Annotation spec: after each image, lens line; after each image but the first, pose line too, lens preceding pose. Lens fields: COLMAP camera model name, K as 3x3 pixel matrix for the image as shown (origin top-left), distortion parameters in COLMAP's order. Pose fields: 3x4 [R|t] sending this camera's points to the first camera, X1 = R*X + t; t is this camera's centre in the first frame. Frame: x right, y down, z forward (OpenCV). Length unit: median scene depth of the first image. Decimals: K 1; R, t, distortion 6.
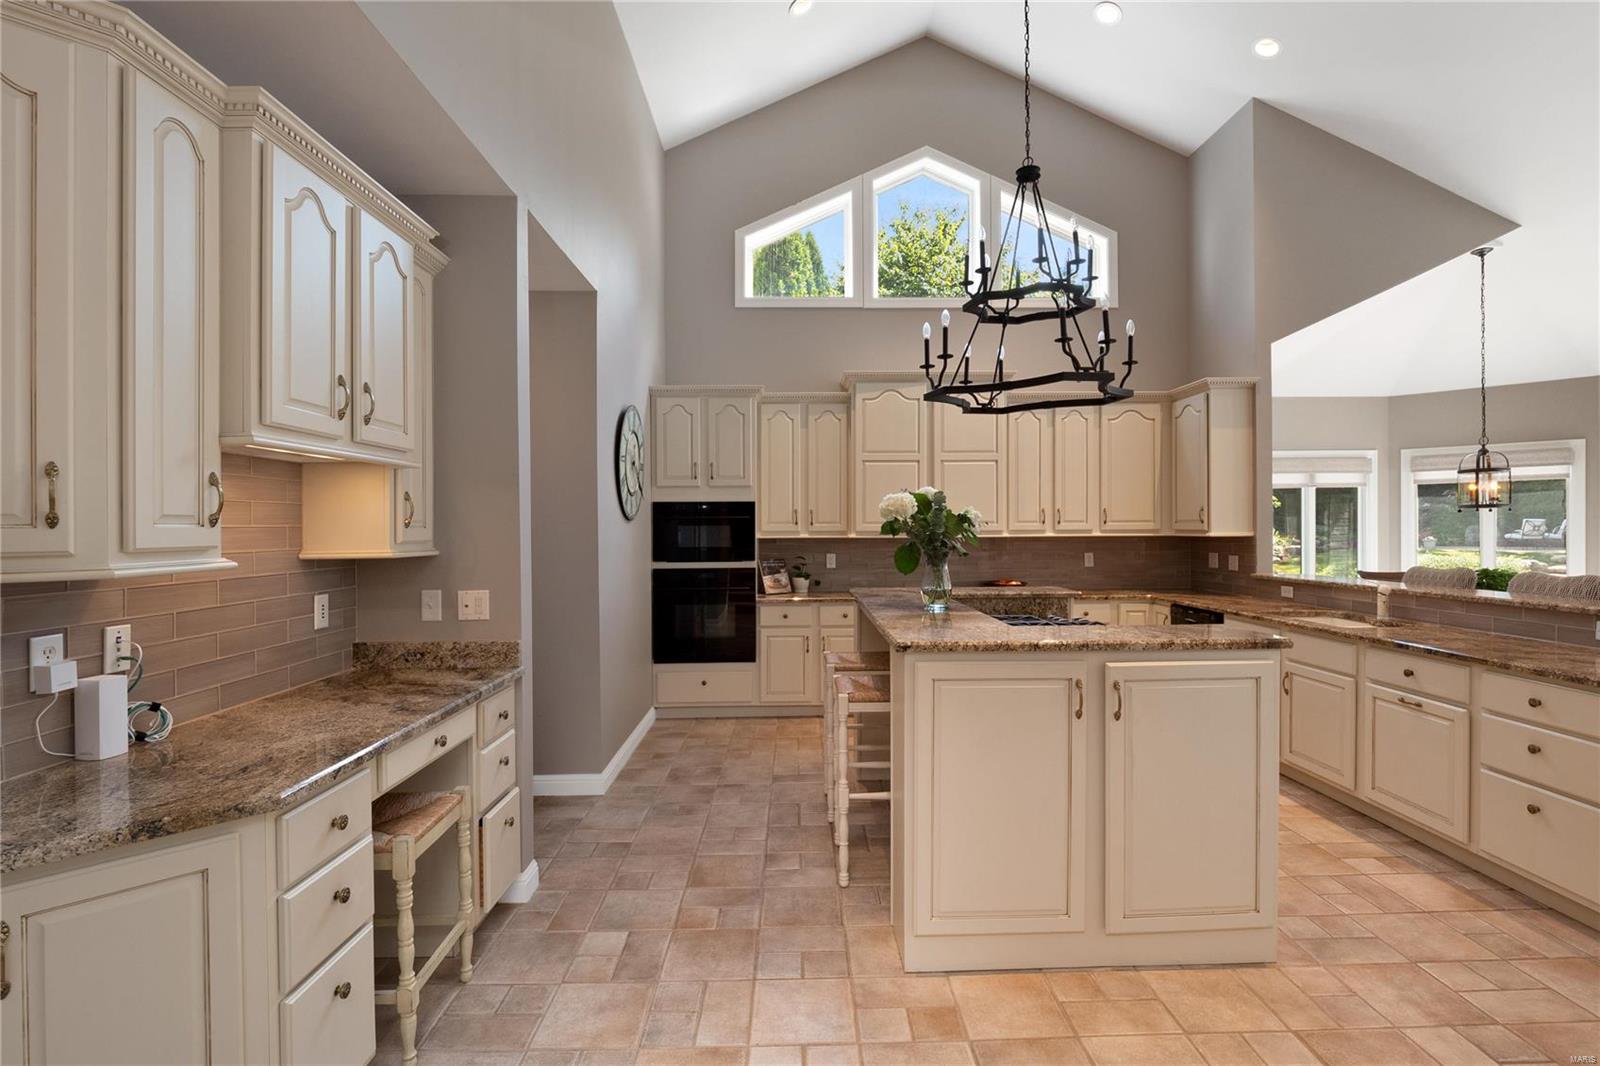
lens RADIAL K [[756.8, 0, 806.8], [0, 756.8, 527.8], [0, 0, 1]] dist [-0.005844, -0.000697]
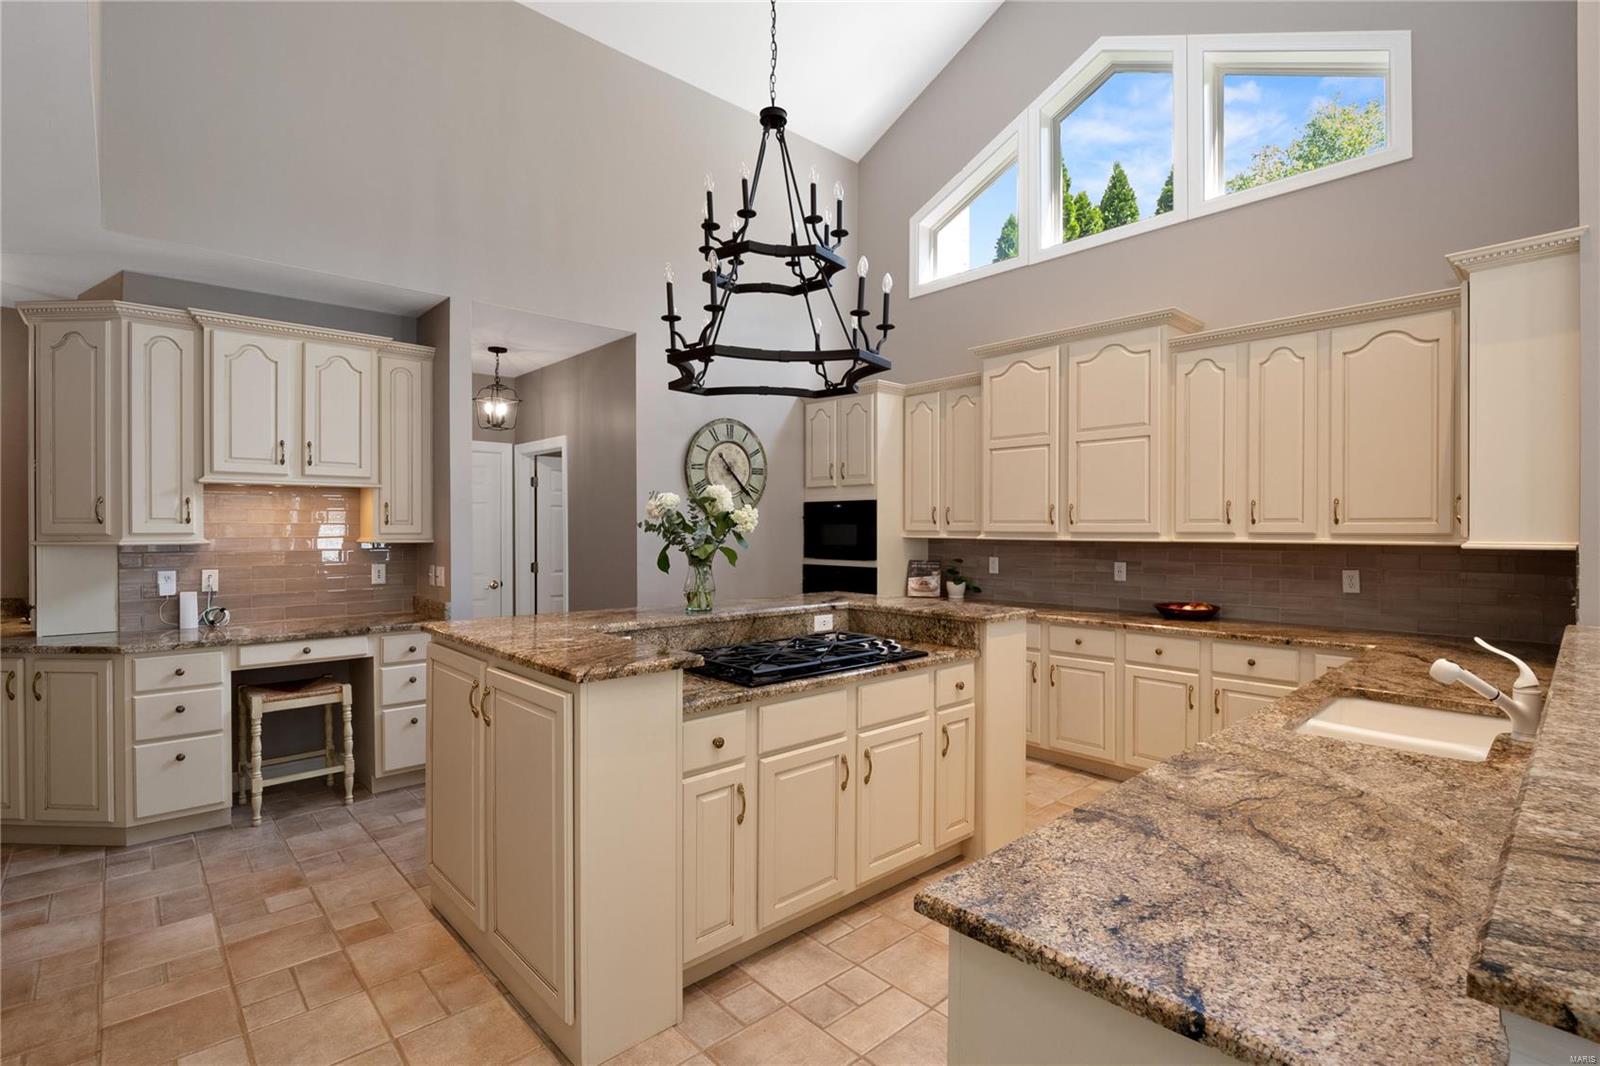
lens RADIAL K [[756.8, 0, 796.7], [0, 756.8, 529.0], [0, 0, 1]] dist [-0.005844, -0.000697]
pose [[0.656221, 0.007772, -0.754529, 0.595898], [-0.005096, 0.999970, 0.005868, -0.002332], [0.754551, -0.000006, 0.656241, 0.281684]]
